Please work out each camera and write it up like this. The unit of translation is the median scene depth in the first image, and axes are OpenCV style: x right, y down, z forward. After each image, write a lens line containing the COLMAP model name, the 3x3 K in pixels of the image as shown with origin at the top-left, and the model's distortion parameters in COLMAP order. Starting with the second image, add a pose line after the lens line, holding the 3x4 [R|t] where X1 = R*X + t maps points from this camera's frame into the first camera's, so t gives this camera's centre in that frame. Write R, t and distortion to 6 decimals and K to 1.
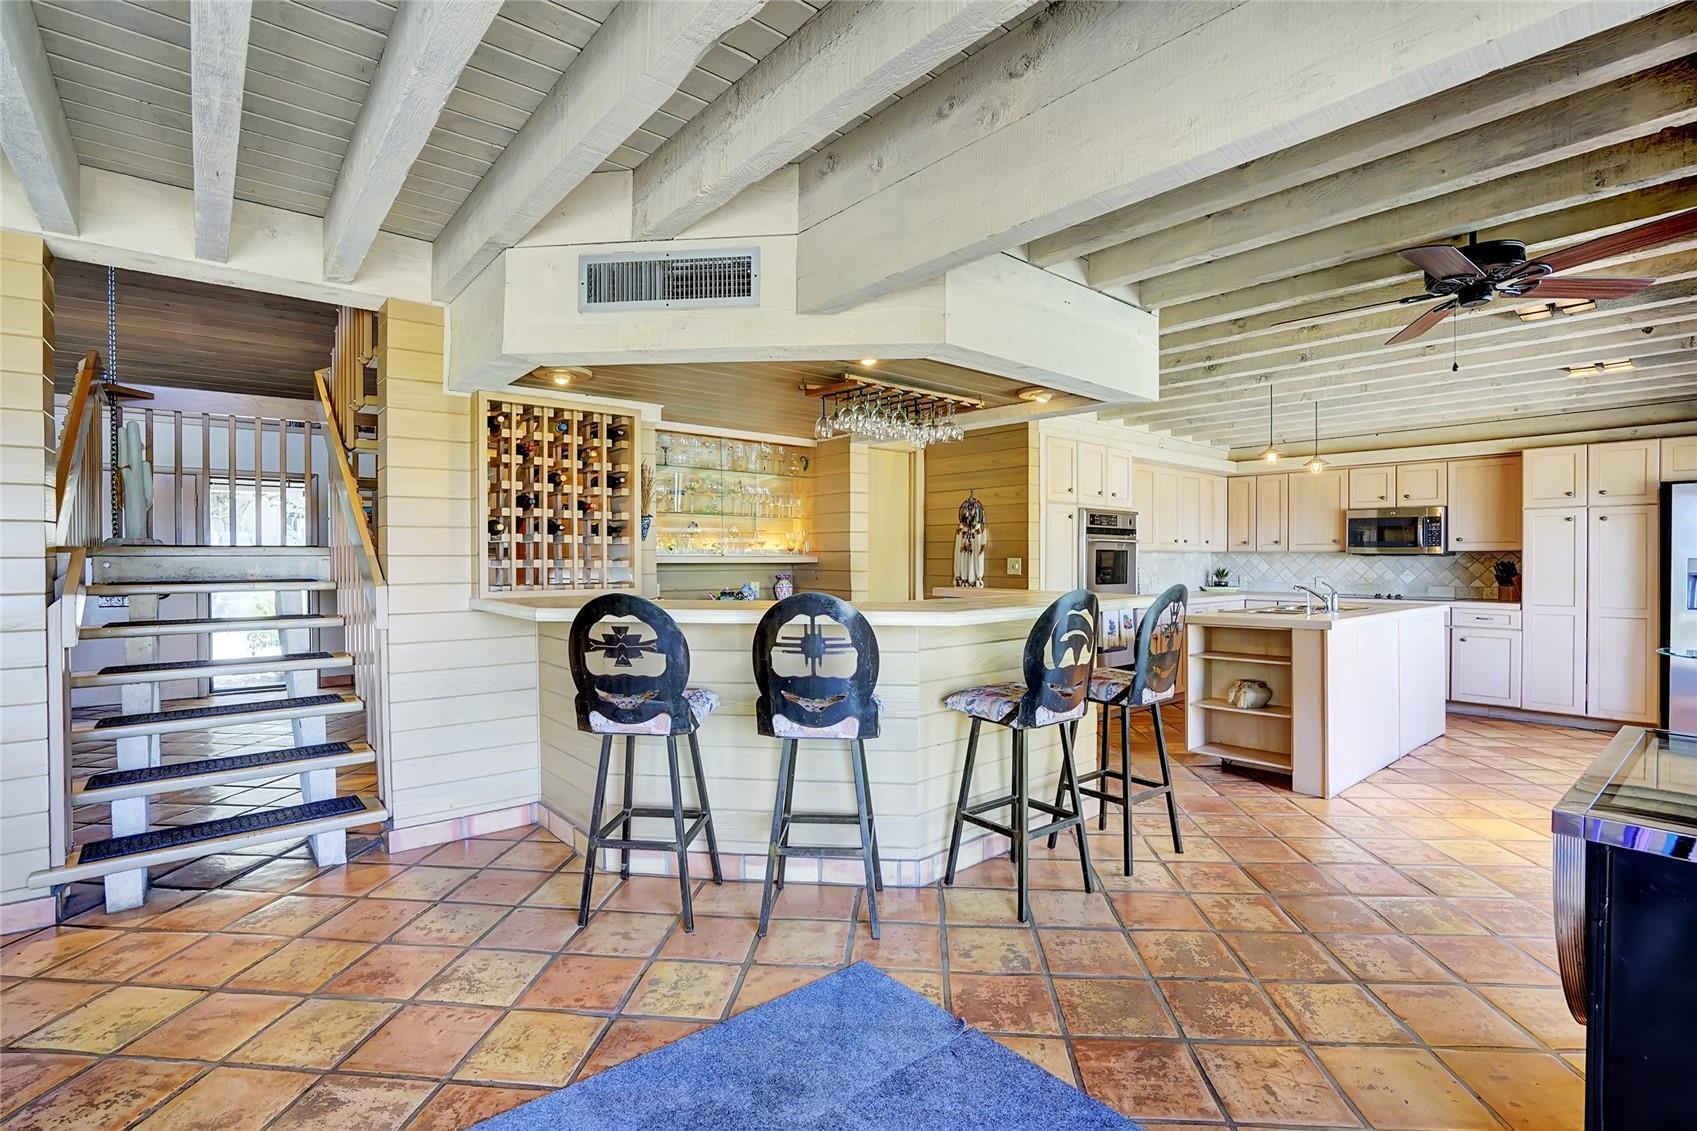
lens RADIAL K [[789.1, 0, 853.9], [0, 789.1, 548.8], [0, 0, 1]] dist [-0.039376, 0.011012]
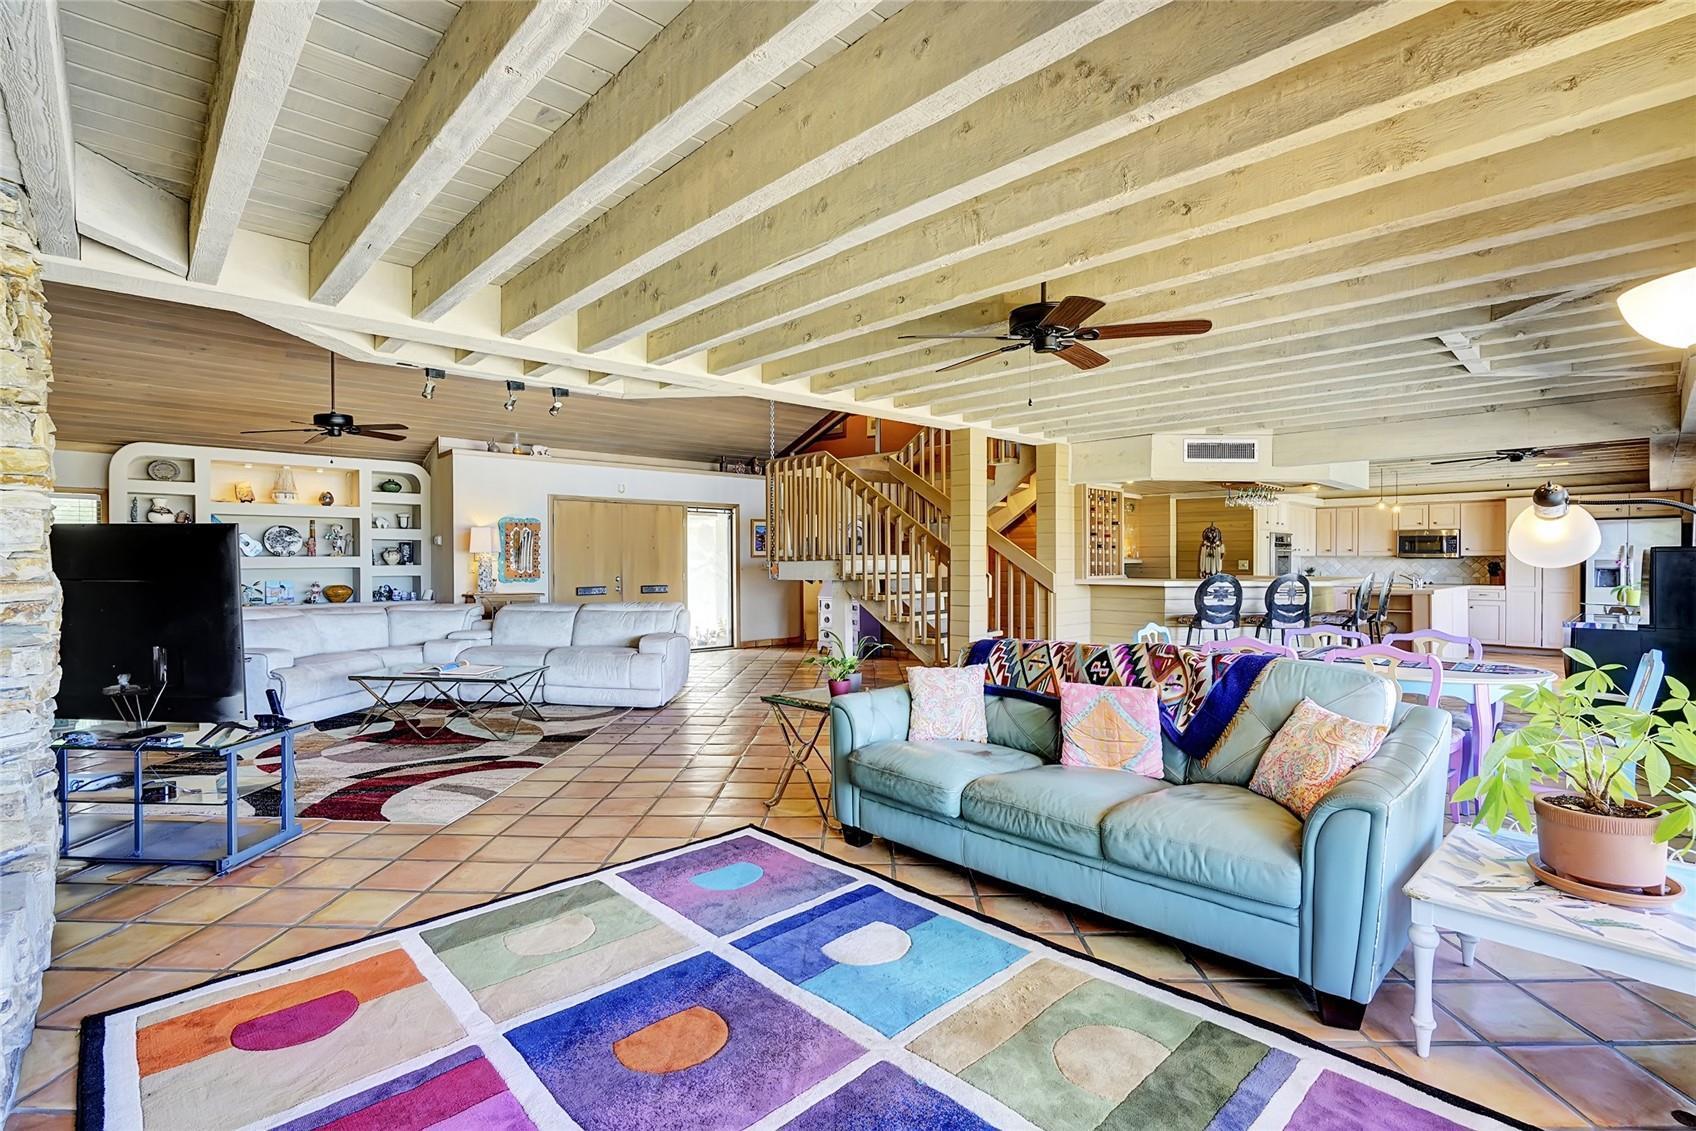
lens RADIAL K [[788.6, 0, 853.4], [0, 788.6, 548.8], [0, 0, 1]] dist [-0.039376, 0.011012]
pose [[0.998343, 0.000171, 0.057542, -0.668694], [-0.000031, 0.999997, -0.002433, -0.008852], [-0.057542, 0.002427, 0.998340, -0.623711]]
